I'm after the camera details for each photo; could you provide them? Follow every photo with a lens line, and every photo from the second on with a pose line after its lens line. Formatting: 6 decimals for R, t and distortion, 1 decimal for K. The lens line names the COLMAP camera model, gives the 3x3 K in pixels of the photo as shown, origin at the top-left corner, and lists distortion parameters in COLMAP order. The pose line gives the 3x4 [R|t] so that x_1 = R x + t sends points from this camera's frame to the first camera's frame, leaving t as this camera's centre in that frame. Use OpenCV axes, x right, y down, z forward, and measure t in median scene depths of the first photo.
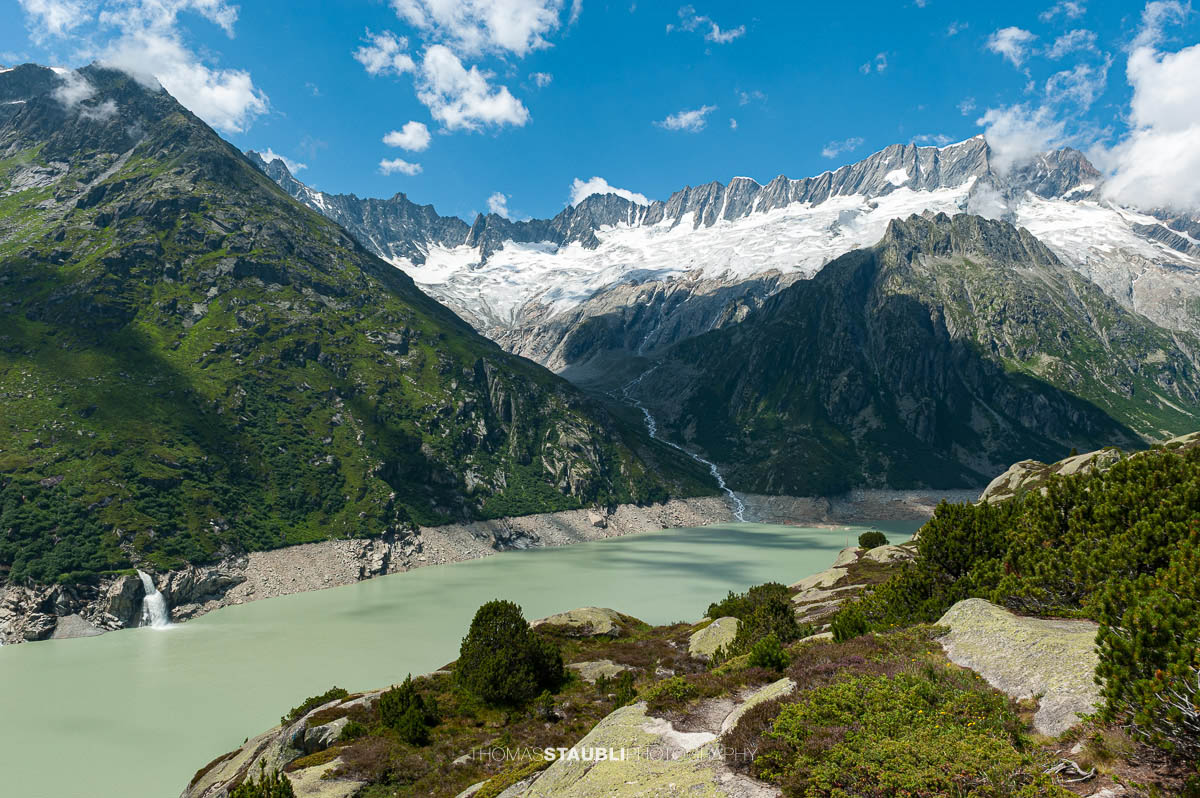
lens RADIAL K [[875.7, 0, 599.8], [0, 875.7, 404.6], [0, 0, 1]] dist [-0.003378, -0.006472]
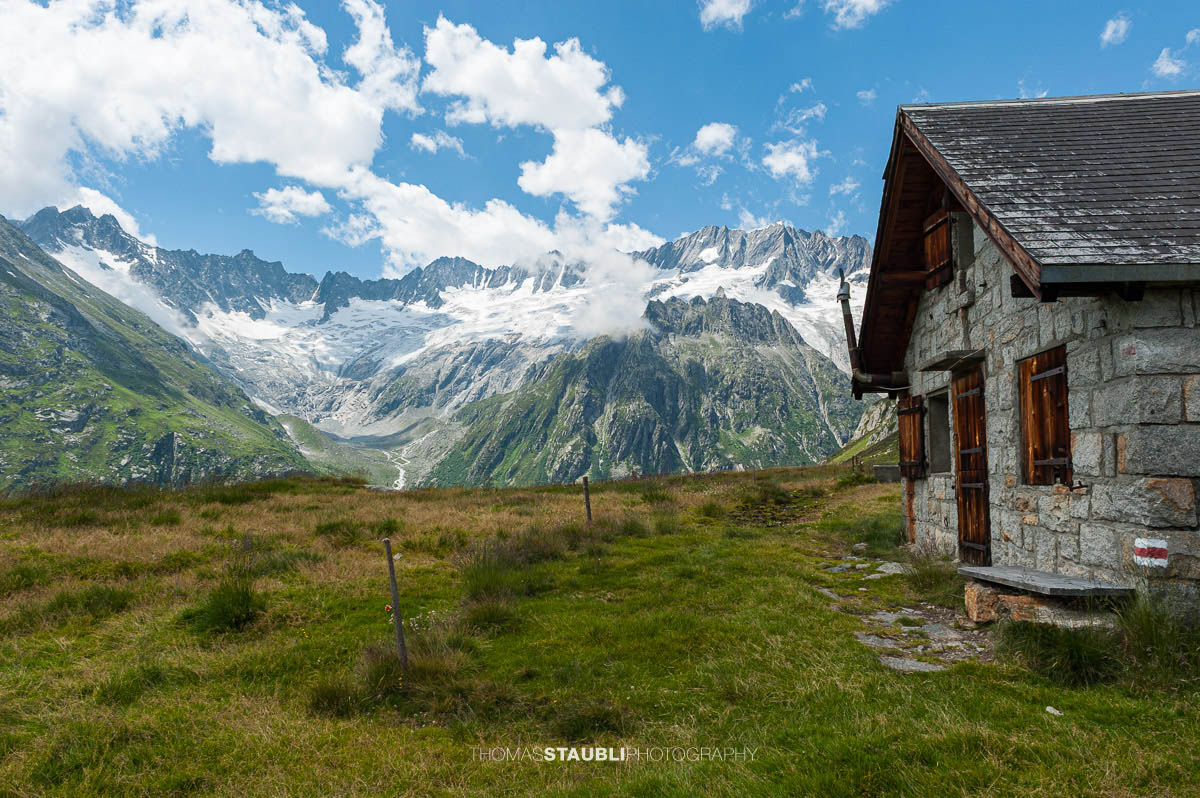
lens RADIAL K [[824.7, 0, 603.2], [0, 824.7, 396.0], [0, 0, 1]] dist [0.005993, -0.000315]
pose [[0.991963, 0.020216, 0.124900, 0.135213], [-0.012619, 0.998039, -0.061317, -0.022587], [-0.125894, 0.059248, 0.990273, -0.033363]]
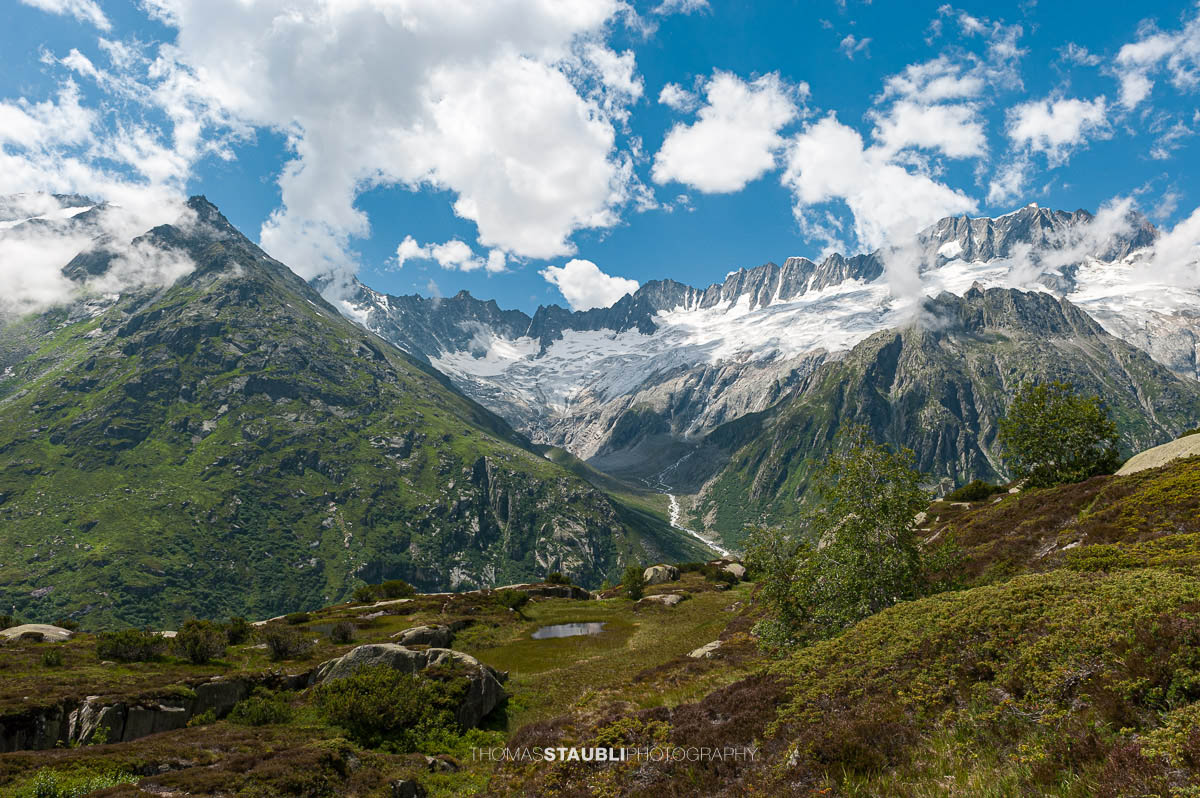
lens RADIAL K [[875.7, 0, 599.8], [0, 875.7, 404.6], [0, 0, 1]] dist [-0.003378, -0.006472]
pose [[0.994546, -0.038531, -0.096920, 0.057041], [0.029612, 0.995333, -0.091840, -0.007777], [0.100007, 0.088469, 0.991046, -0.019796]]
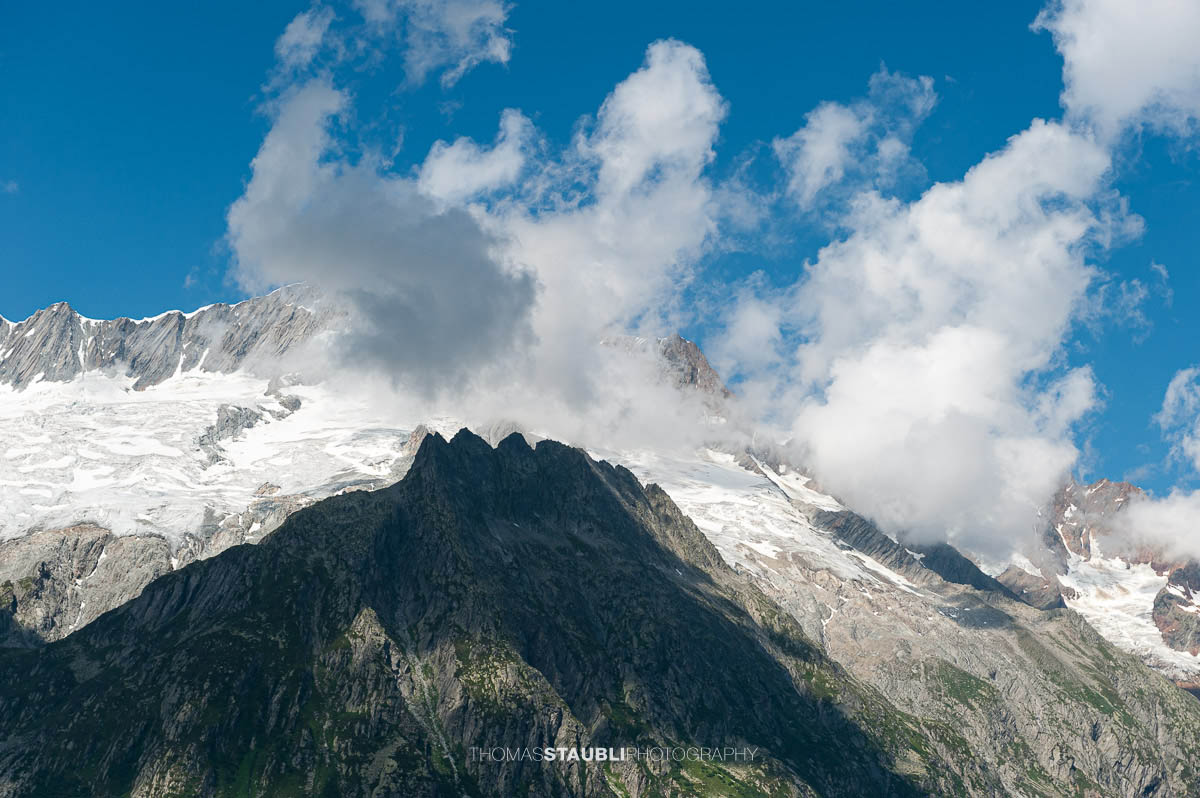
lens RADIAL K [[2317.5, 0, 600.0], [0, 2317.5, 399.0], [0, 0, 1]] dist [0.030465, -0.481711]
pose [[0.872610, 0.128142, 0.471308, -0.152493], [-0.021956, 0.974286, -0.224244, 0.037904], [-0.487924, 0.185330, 0.852985, -0.077584]]
